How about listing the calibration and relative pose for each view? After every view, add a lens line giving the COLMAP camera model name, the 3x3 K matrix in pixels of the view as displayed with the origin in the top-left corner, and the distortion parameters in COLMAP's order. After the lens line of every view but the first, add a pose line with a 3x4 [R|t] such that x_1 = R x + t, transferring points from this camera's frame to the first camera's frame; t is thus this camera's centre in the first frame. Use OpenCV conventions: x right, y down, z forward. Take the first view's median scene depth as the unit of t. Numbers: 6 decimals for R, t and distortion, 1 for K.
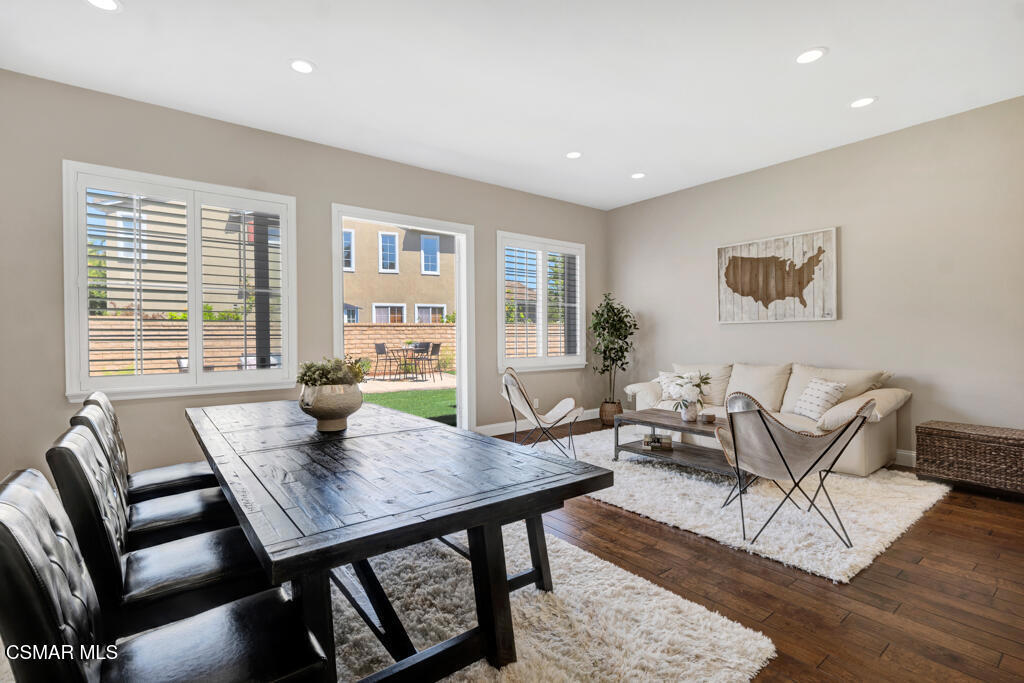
lens RADIAL K [[462.8, 0, 516.6], [0, 462.8, 343.3], [0, 0, 1]] dist [0.001531, 0.003523]
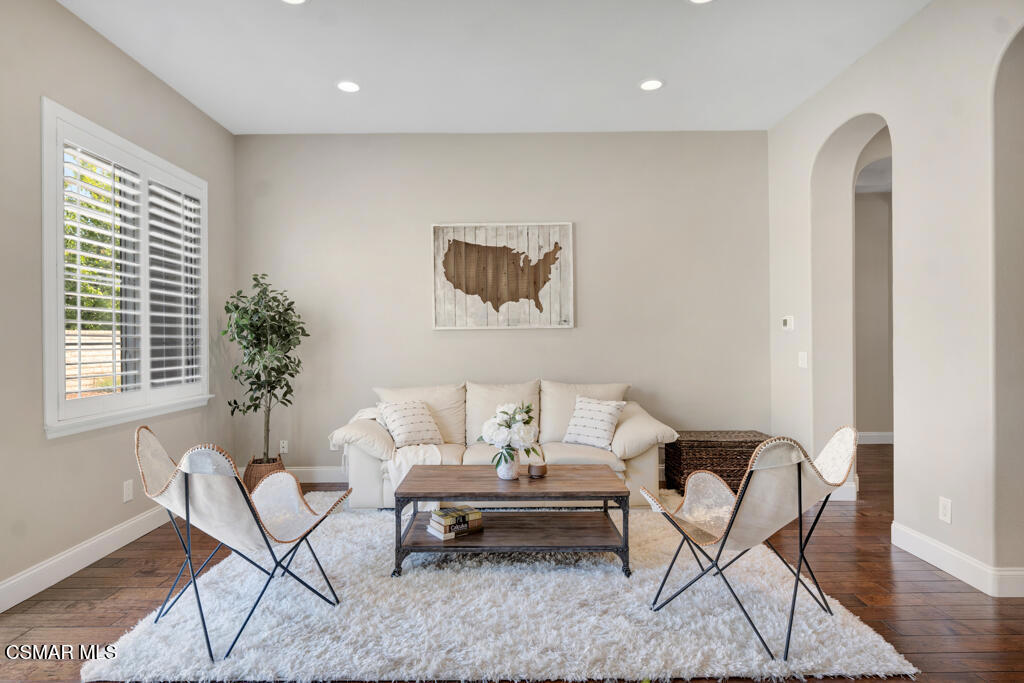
lens RADIAL K [[542.5, 0, 493.5], [0, 542.5, 346.1], [0, 0, 1]] dist [-0.001235, 0.000701]
pose [[0.628028, -0.000347, 0.778191, -0.188535], [0.013317, 0.999858, -0.010301, -0.007347], [-0.778077, 0.016832, 0.627944, 0.441793]]
